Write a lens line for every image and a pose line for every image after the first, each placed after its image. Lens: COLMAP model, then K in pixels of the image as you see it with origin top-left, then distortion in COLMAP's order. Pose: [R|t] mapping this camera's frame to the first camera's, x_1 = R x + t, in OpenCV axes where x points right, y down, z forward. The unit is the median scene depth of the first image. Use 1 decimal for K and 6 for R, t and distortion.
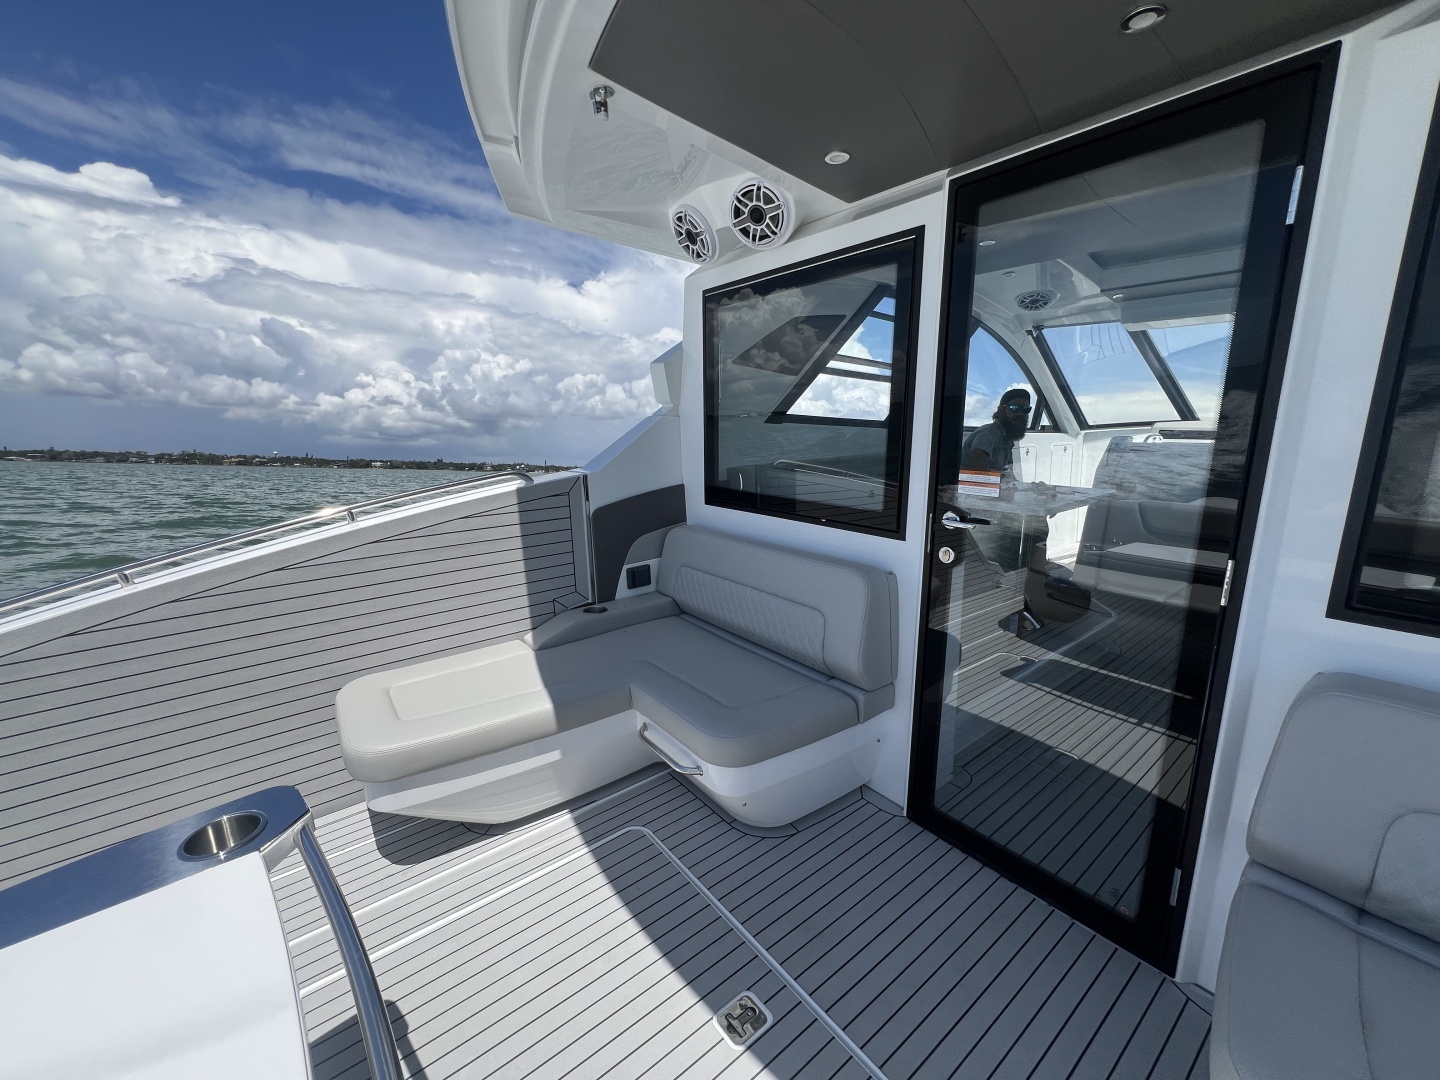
lens RADIAL K [[574.5, 0, 717.5], [0, 574.5, 539.2], [0, 0, 1]] dist [-0.006367, 0.000806]
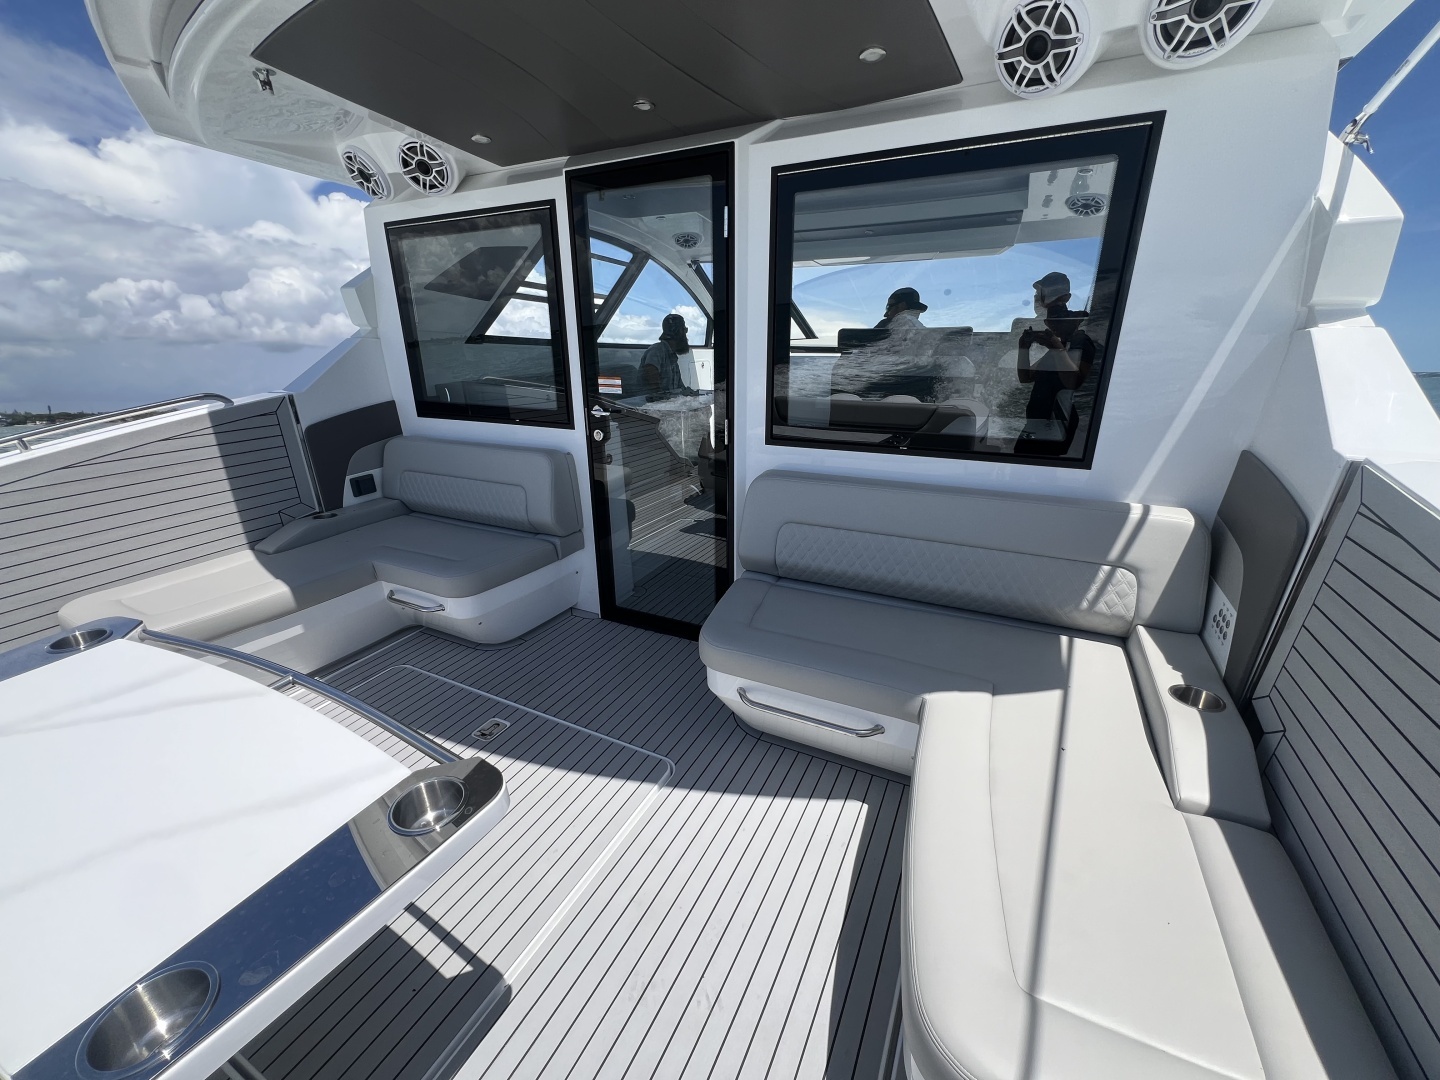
lens RADIAL K [[574.5, 0, 718.5], [0, 574.5, 538.1], [0, 0, 1]] dist [-0.006367, 0.000806]
pose [[0.902448, -0.142767, 0.406454, 0.027526], [0.087774, 0.984634, 0.150969, 0.078808], [-0.421762, -0.100565, 0.901112, -0.434212]]
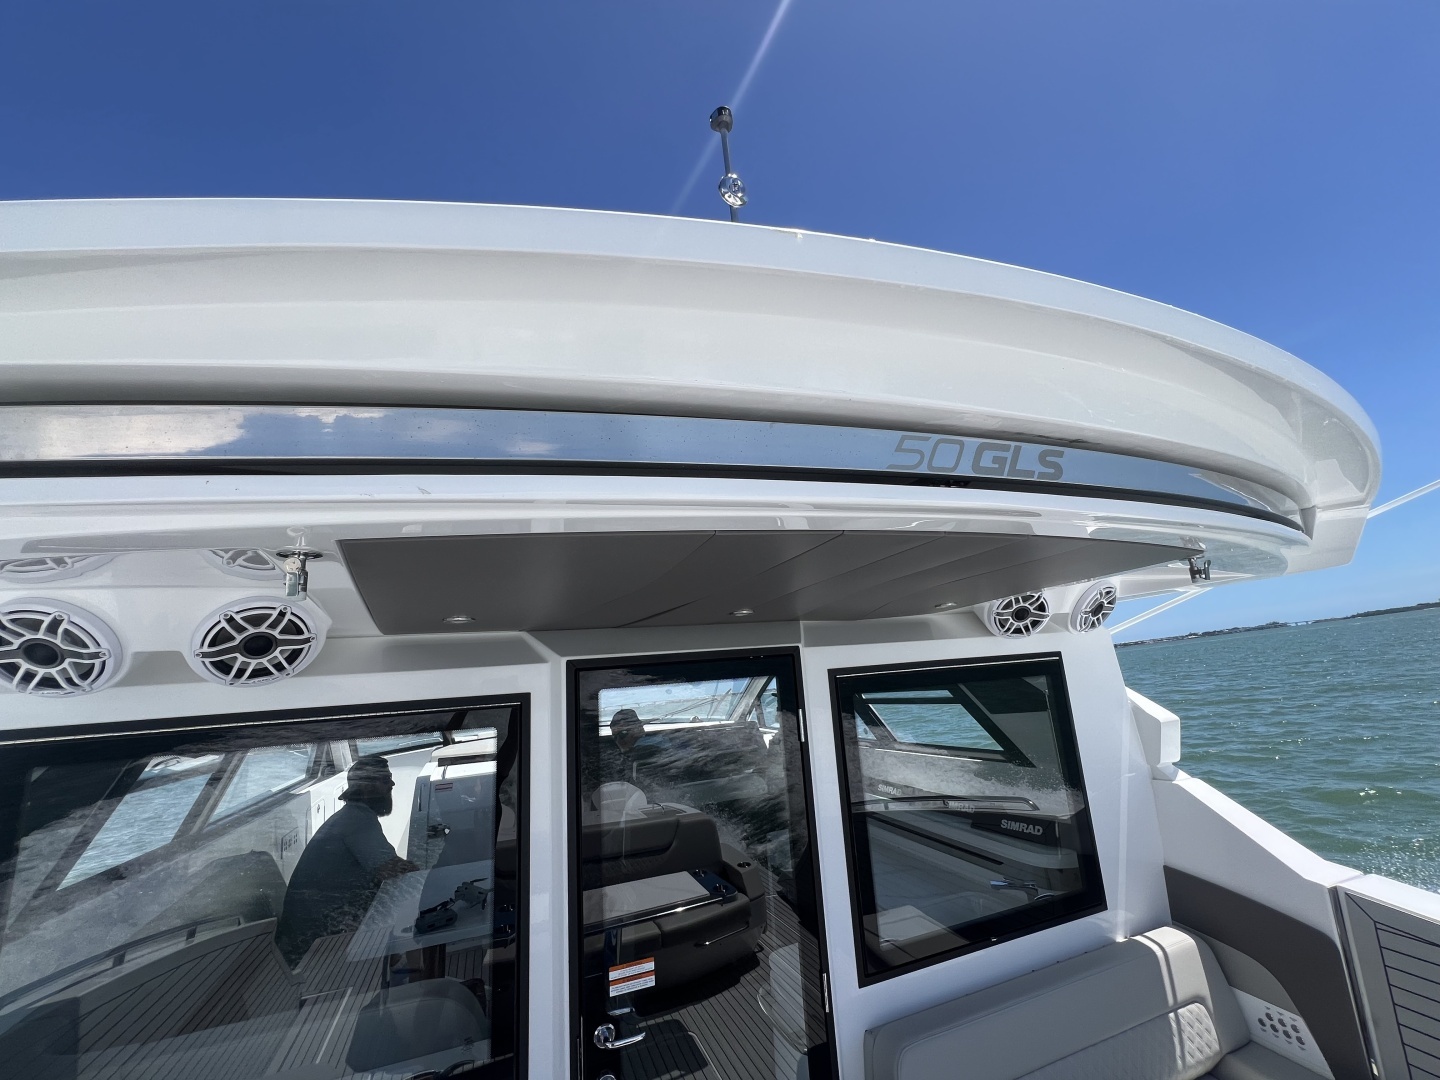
lens RADIAL K [[574.5, 0, 716.1], [0, 574.5, 538.4], [0, 0, 1]] dist [-0.006367, 0.000806]
pose [[0.289701, 0.187806, 0.938511, -0.403927], [0.249742, 0.931758, -0.263545, -0.381426], [-0.923960, 0.310735, 0.223028, 0.352264]]
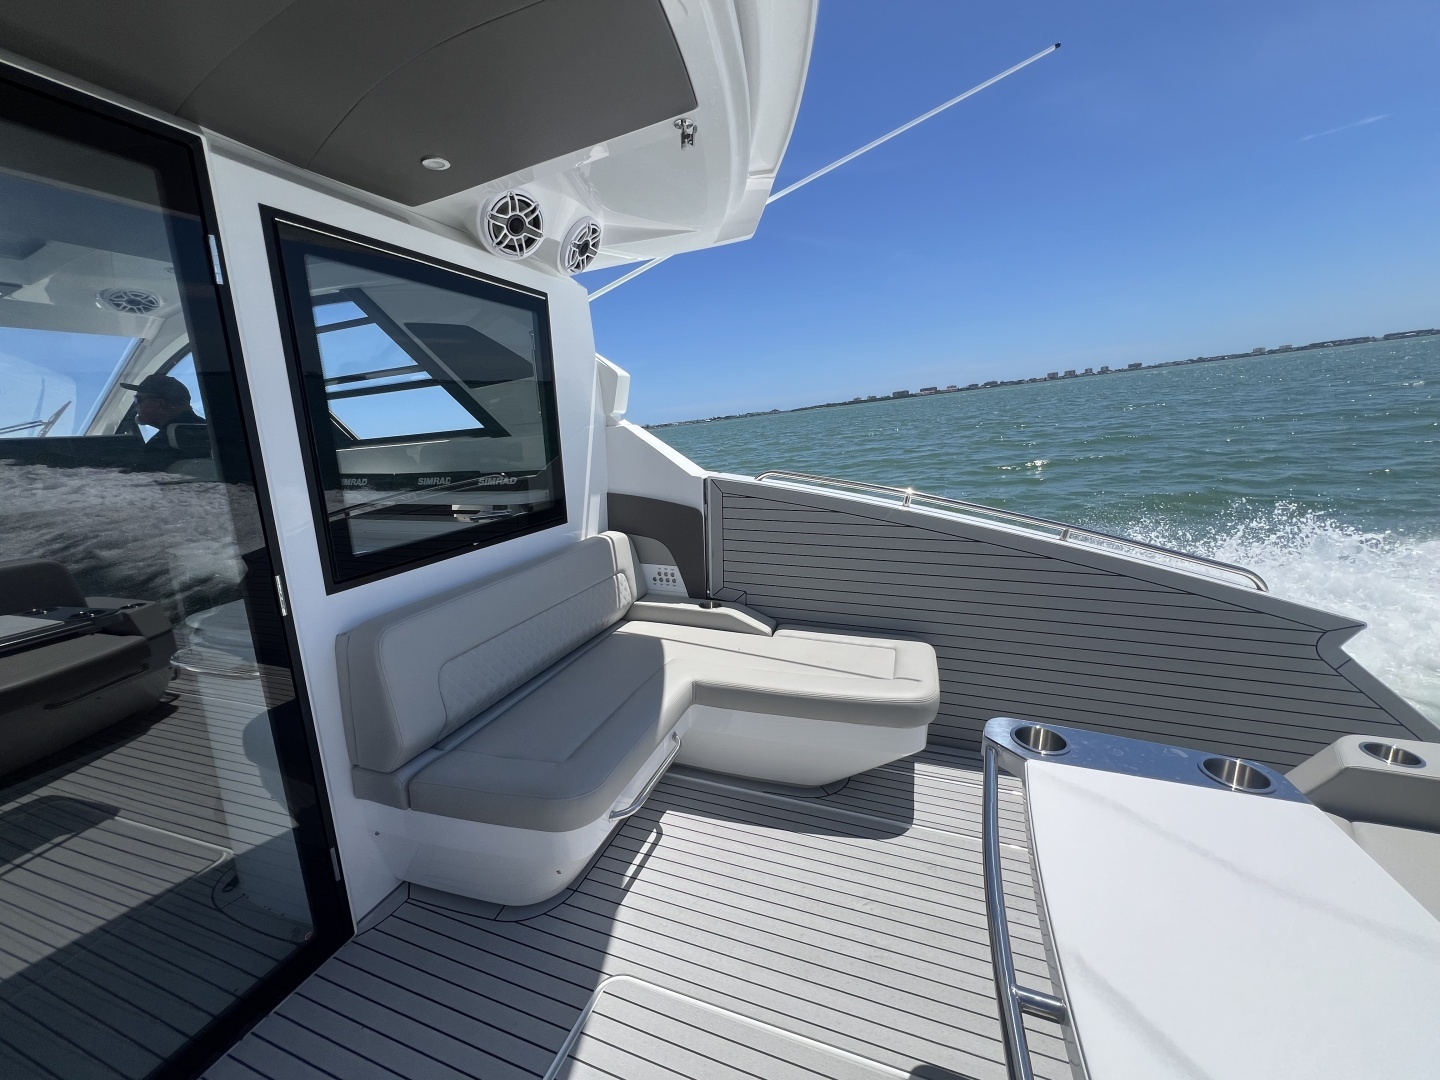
lens RADIAL K [[574.5, 0, 717.4], [0, 574.5, 538.9], [0, 0, 1]] dist [-0.006367, 0.000806]
pose [[-0.538830, -0.144582, 0.829915, -0.293124], [0.204551, 0.933223, 0.295386, -0.110266], [-0.817203, 0.328923, -0.473274, 0.468287]]
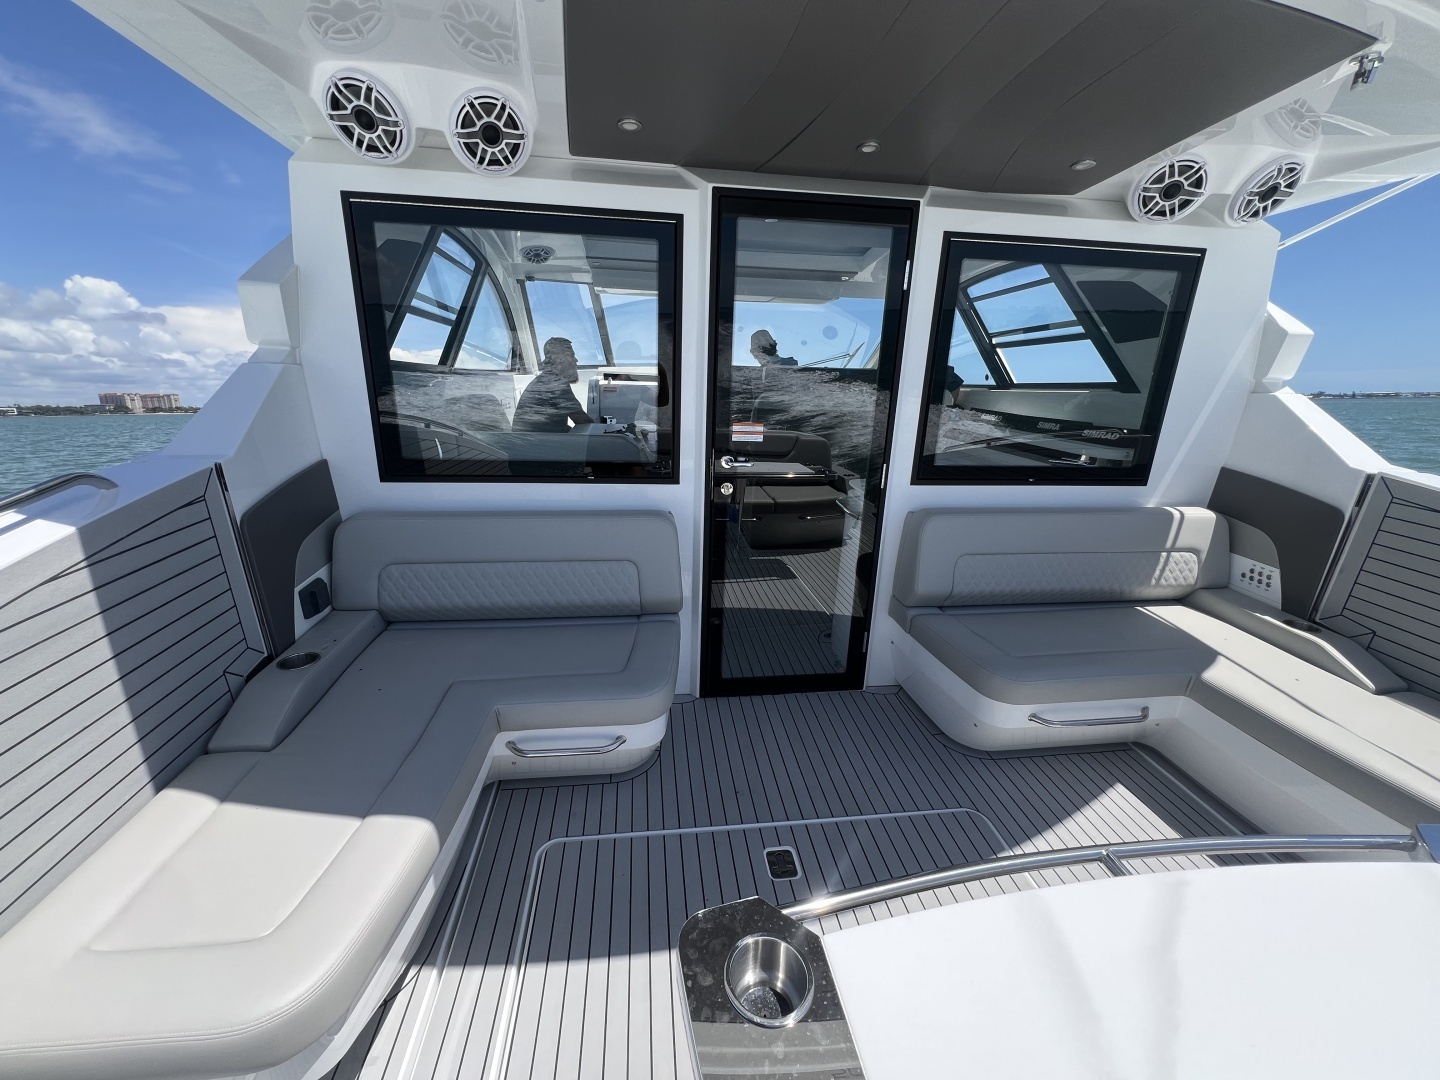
lens RADIAL K [[574.5, 0, 716.1], [0, 574.5, 538.2], [0, 0, 1]] dist [-0.006367, 0.000806]
pose [[0.506095, -0.232937, 0.830426, -0.610928], [0.138237, 0.972298, 0.188485, -0.095001], [-0.851327, 0.019404, 0.524276, 0.279583]]
